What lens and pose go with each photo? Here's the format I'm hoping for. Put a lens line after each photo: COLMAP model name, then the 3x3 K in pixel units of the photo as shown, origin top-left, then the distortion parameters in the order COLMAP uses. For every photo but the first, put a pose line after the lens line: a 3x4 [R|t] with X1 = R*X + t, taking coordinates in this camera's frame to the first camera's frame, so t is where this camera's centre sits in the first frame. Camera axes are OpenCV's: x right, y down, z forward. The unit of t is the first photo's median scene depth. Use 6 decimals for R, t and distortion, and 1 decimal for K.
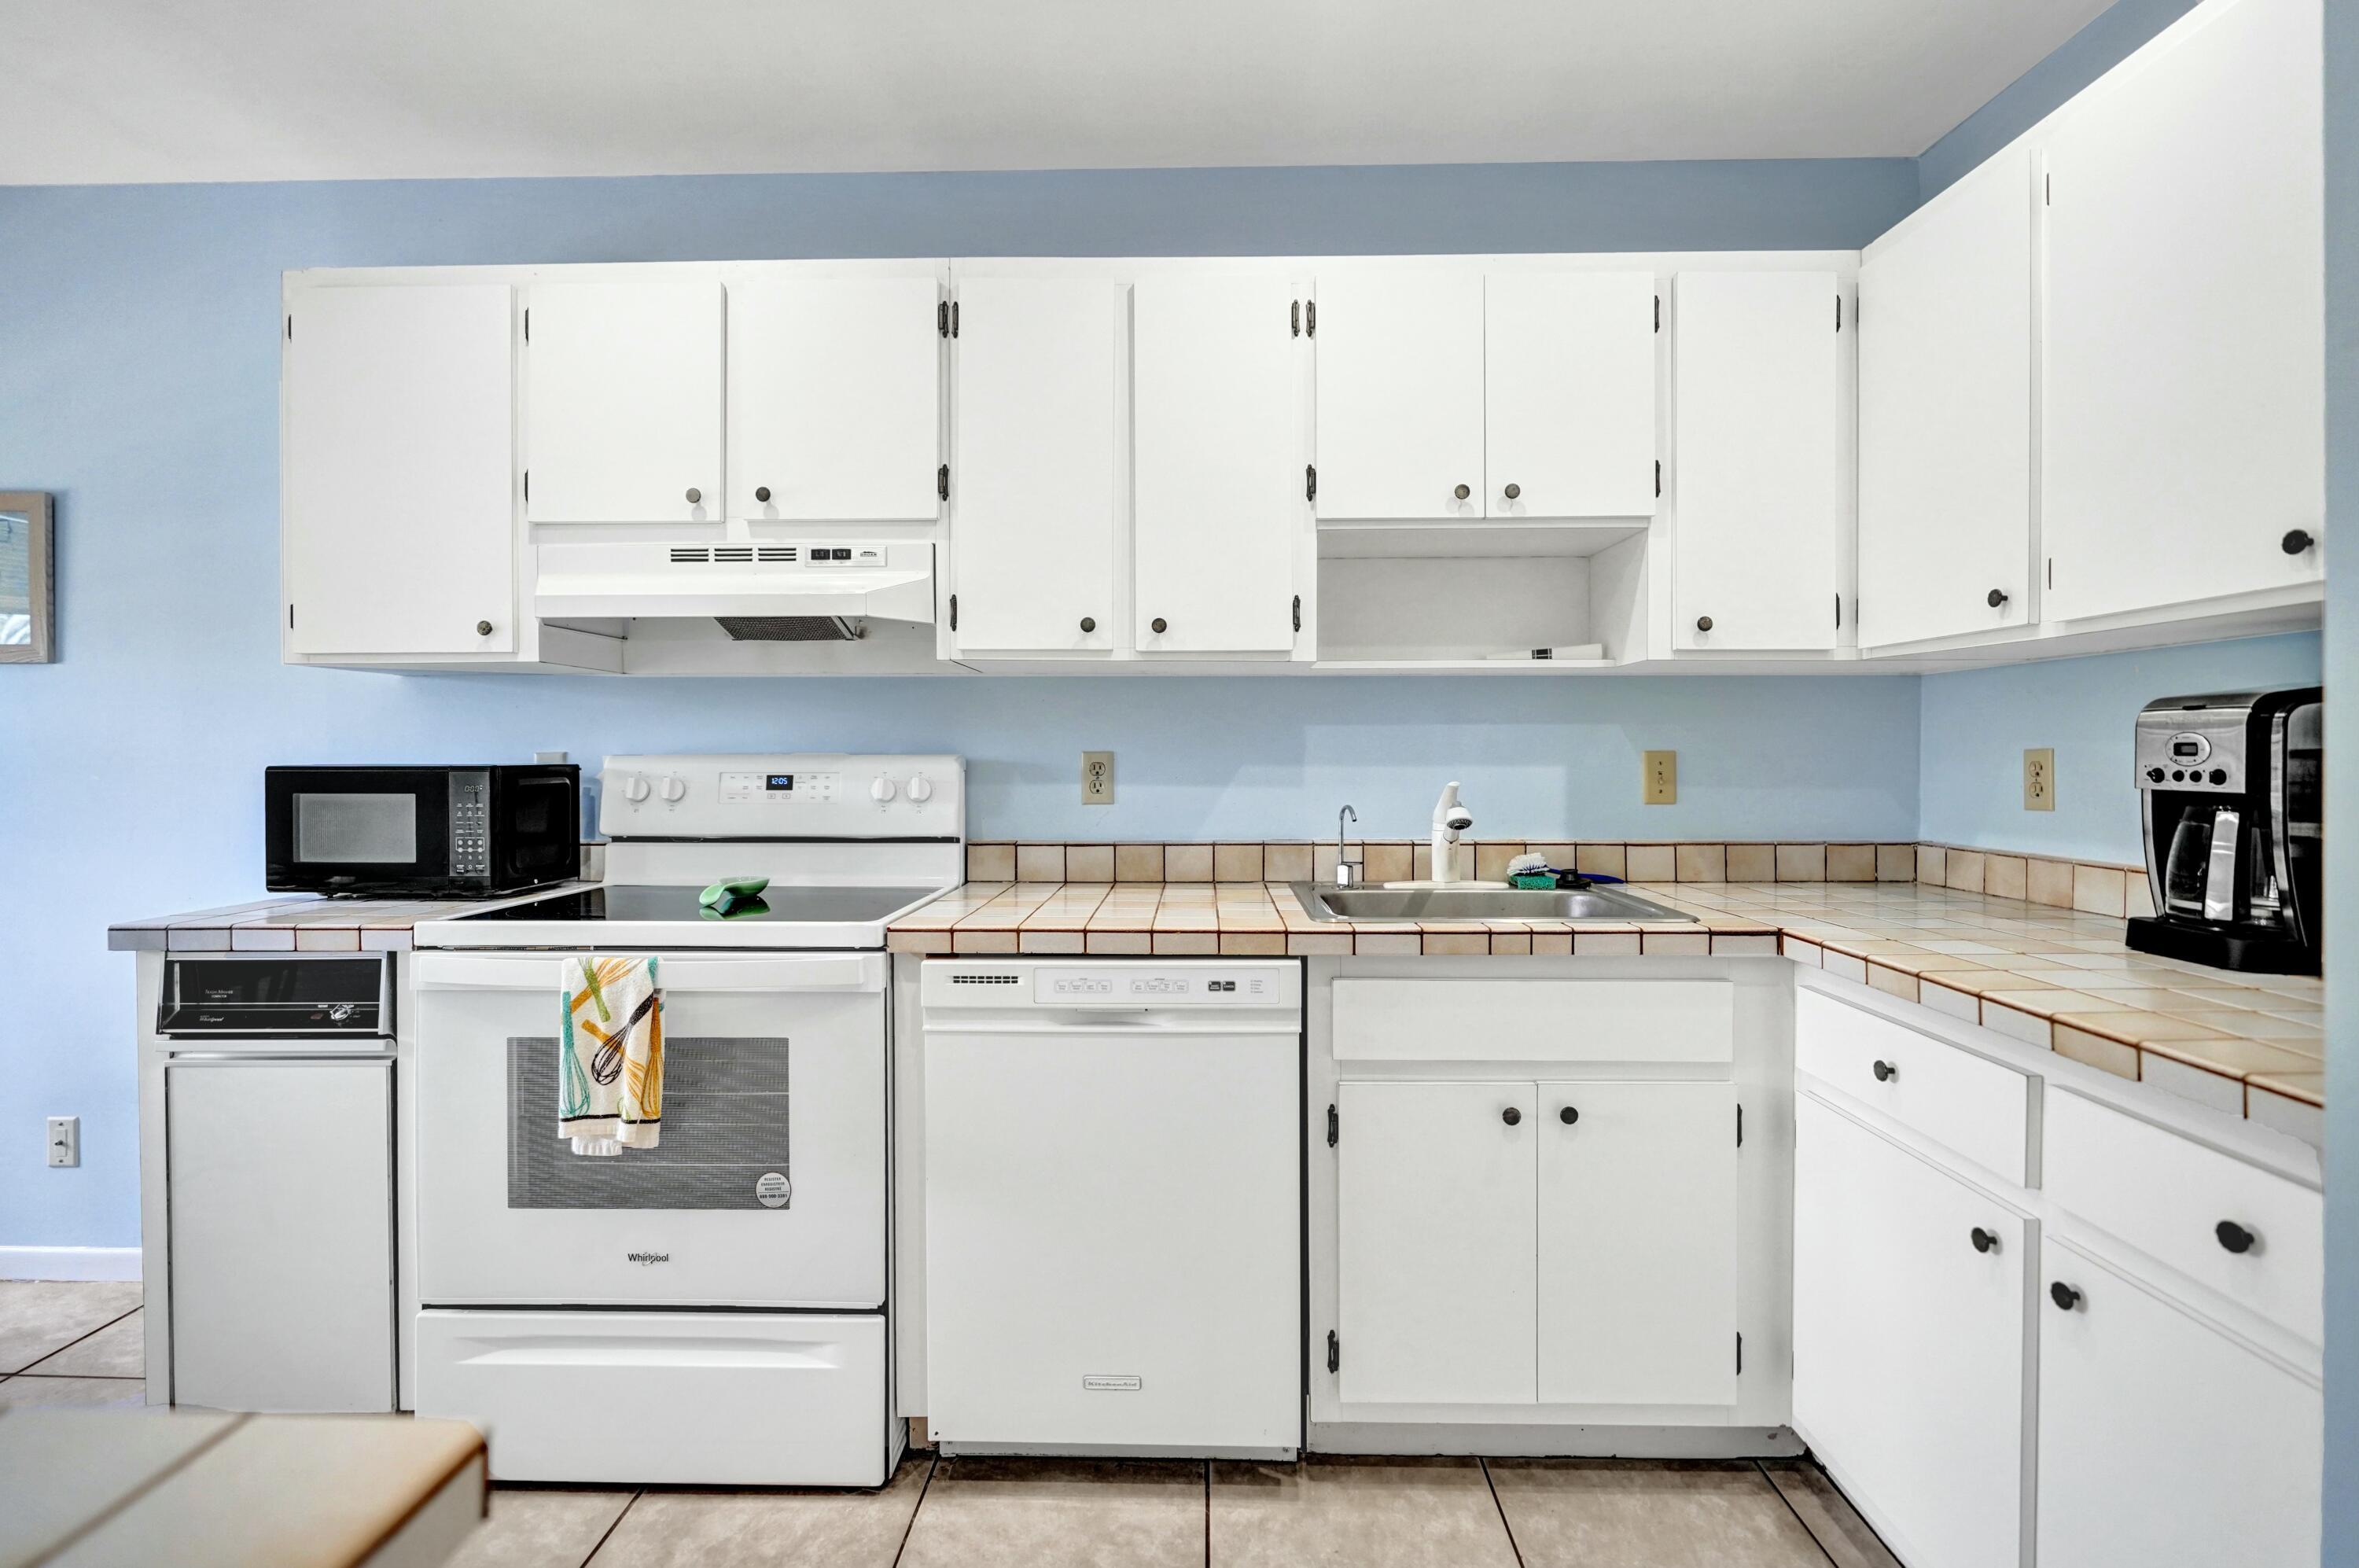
lens RADIAL K [[1083.7, 0, 1178.5], [0, 1083.7, 747.1], [0, 0, 1]] dist [-0.005893, 0.001299]
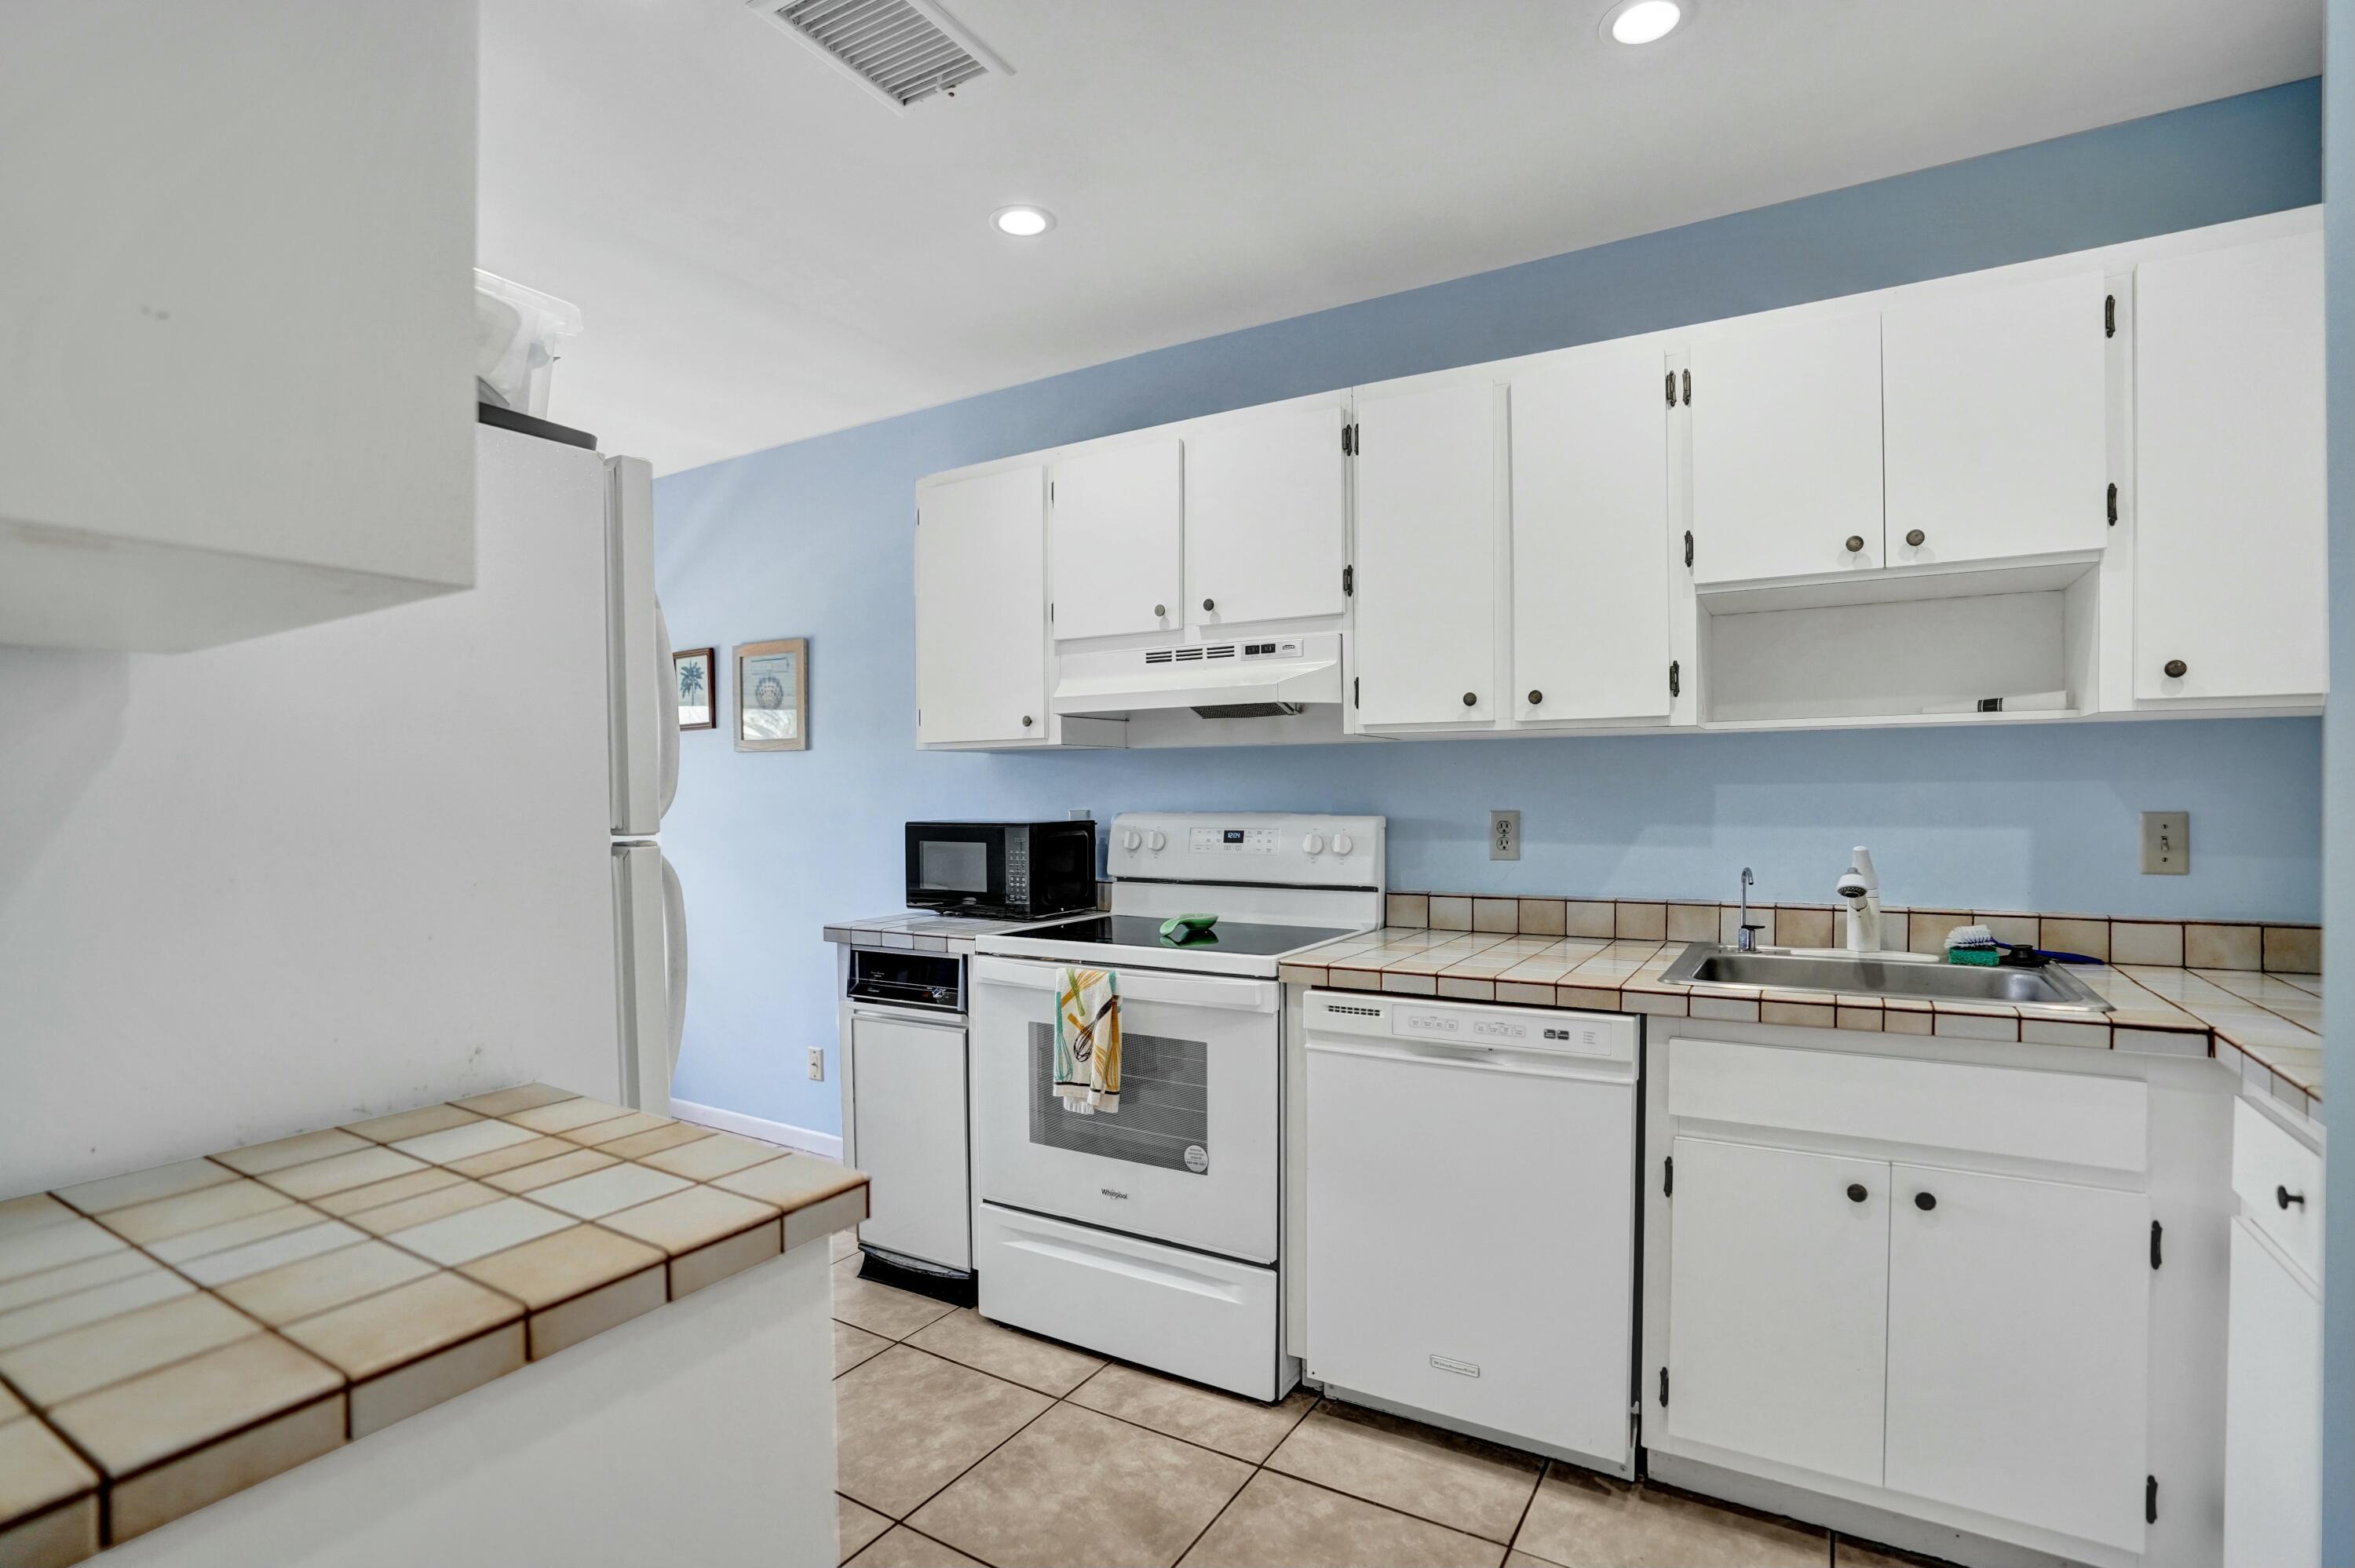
lens RADIAL K [[1104.4, 0, 1170.8], [0, 1104.4, 783.2], [0, 0, 1]] dist [-0.064955, 0.025299]
pose [[0.872483, -0.009437, -0.488553, 0.199018], [0.009909, 0.999950, -0.001620, -0.029127], [0.488544, -0.003427, 0.872532, -0.125143]]
